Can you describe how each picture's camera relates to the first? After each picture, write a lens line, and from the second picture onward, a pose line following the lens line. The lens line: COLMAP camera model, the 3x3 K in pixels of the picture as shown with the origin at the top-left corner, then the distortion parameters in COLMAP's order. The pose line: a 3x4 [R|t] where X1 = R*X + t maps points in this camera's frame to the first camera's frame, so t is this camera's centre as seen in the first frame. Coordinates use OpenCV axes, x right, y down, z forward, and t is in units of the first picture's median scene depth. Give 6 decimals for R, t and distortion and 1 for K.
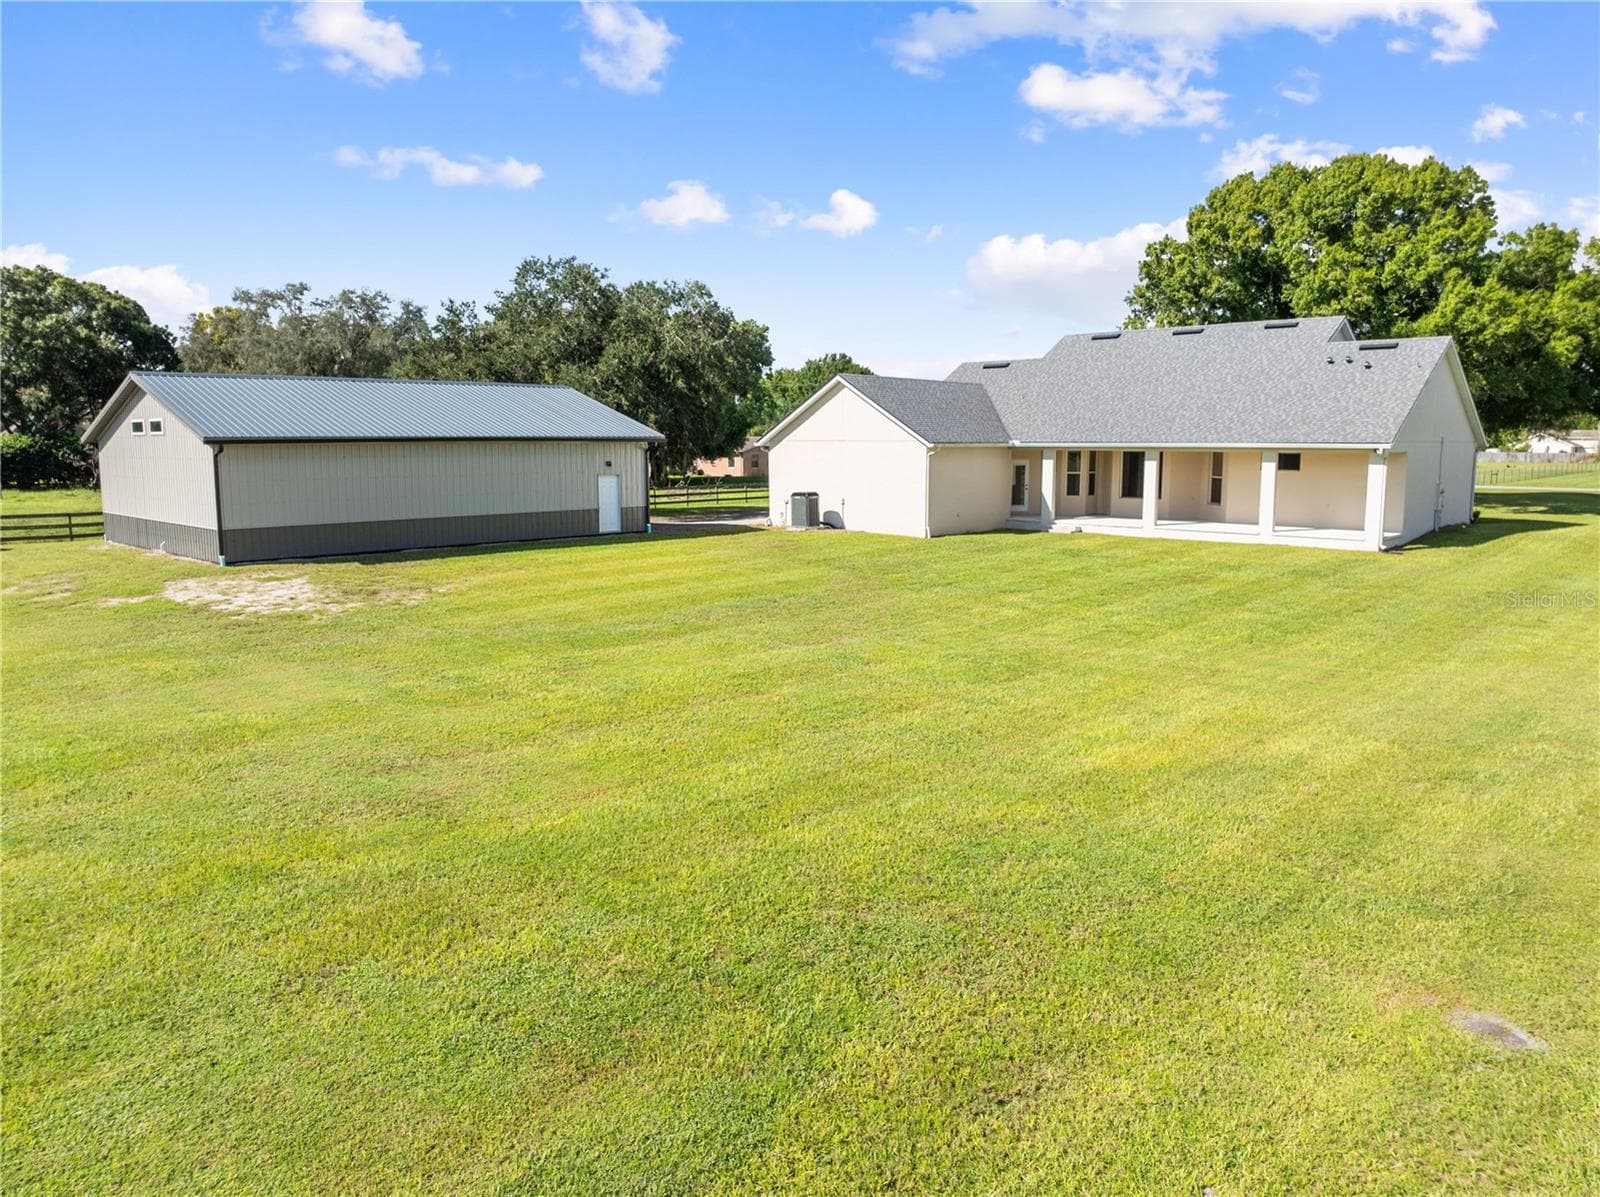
lens RADIAL K [[1145.2, 0, 800.0], [0, 1145.2, 598.5], [0, 0, 1]] dist [-0.031751, -0.002008]
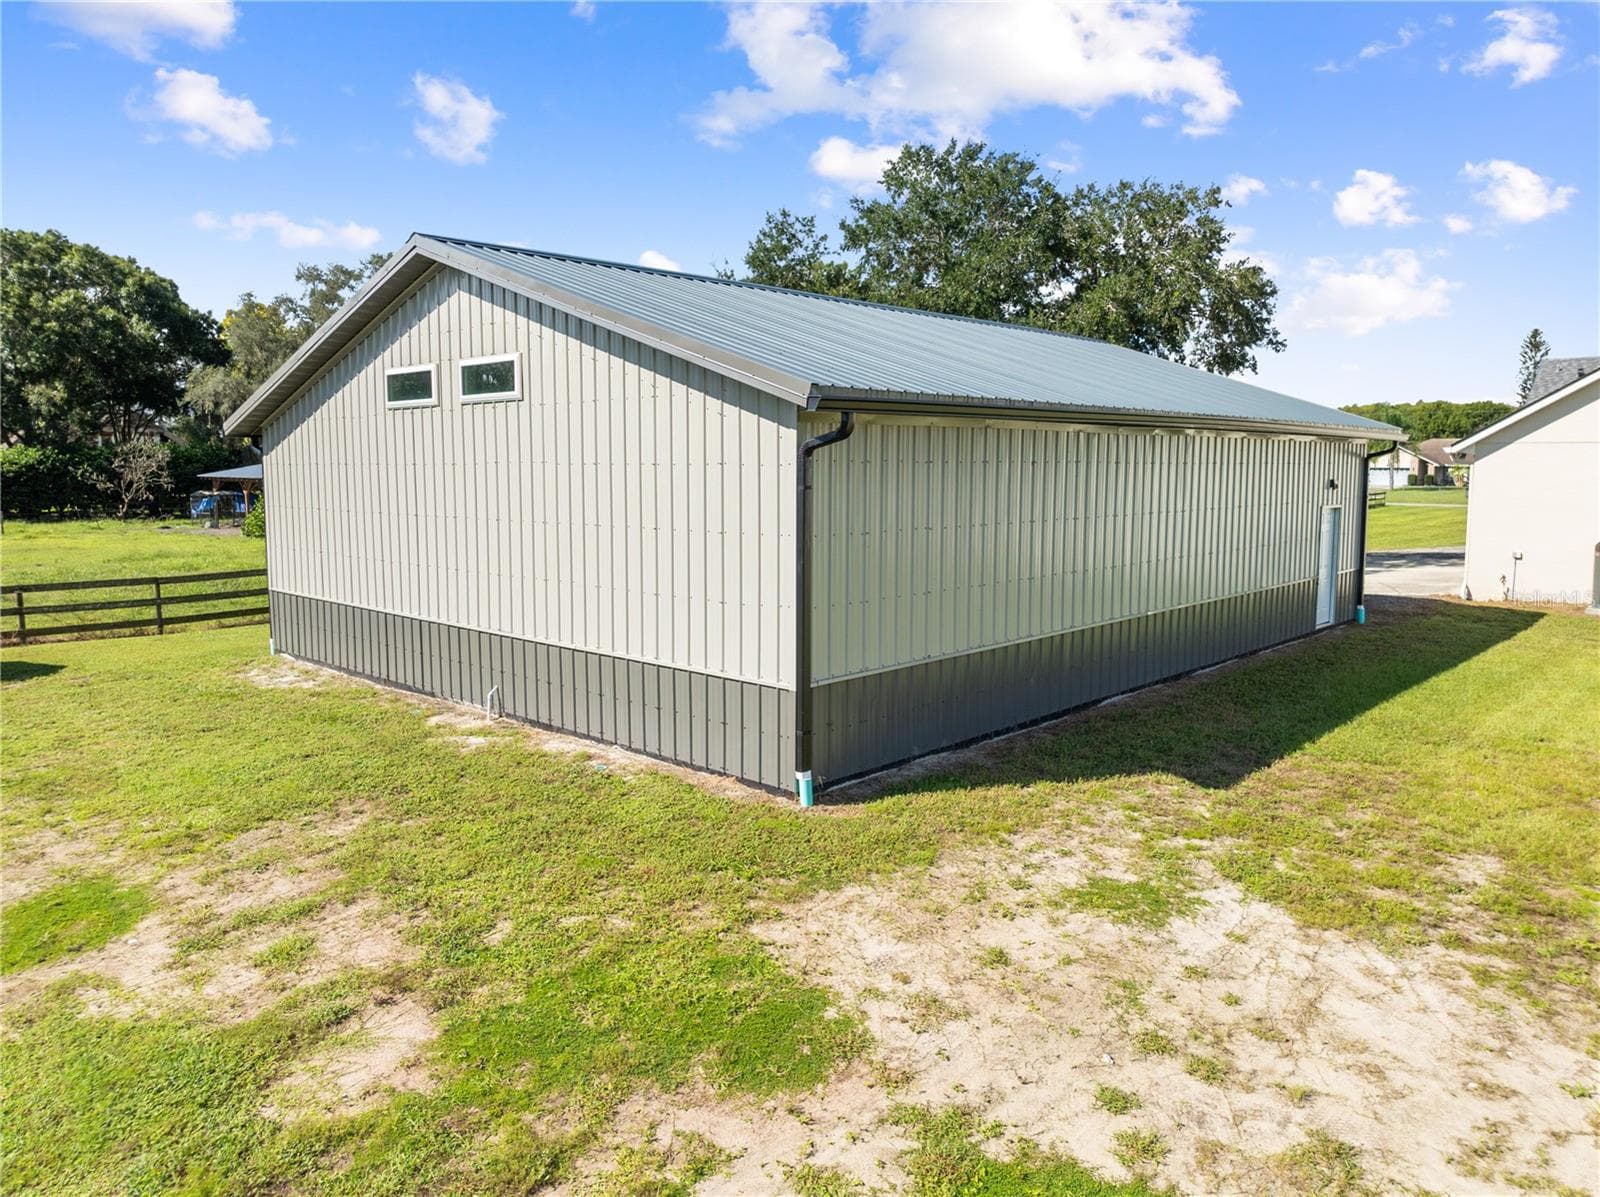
lens RADIAL K [[1145.2, 0, 800.0], [0, 1145.2, 598.5], [0, 0, 1]] dist [-0.031751, -0.002008]
pose [[0.999945, -0.001905, 0.010336, -0.306162], [0.002110, 0.999801, -0.019850, -0.047184], [-0.010296, 0.019870, 0.999750, 0.408079]]
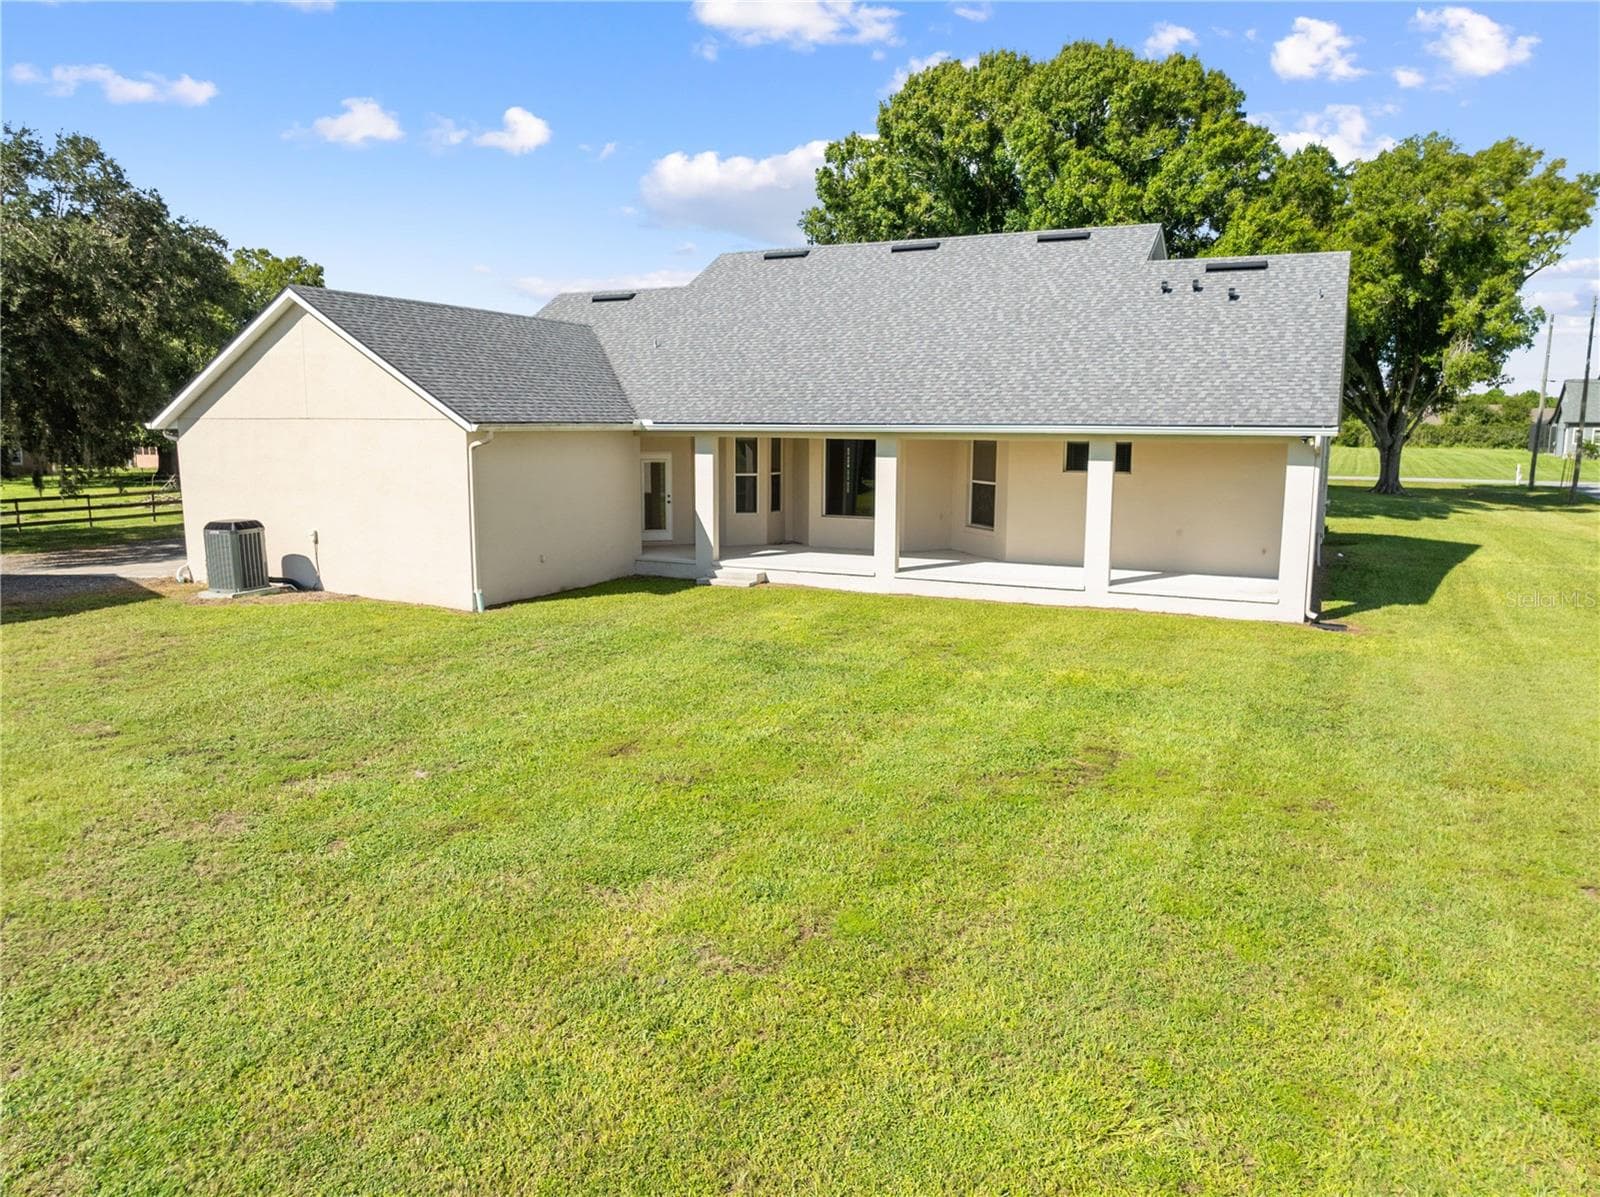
lens RADIAL K [[1145.2, 0, 800.0], [0, 1145.2, 598.5], [0, 0, 1]] dist [-0.031751, -0.002008]
pose [[0.954343, -0.039488, 0.296092, 0.076482], [0.035006, 0.999178, 0.020425, -0.049672], [-0.296656, -0.009128, 0.954941, 0.369873]]
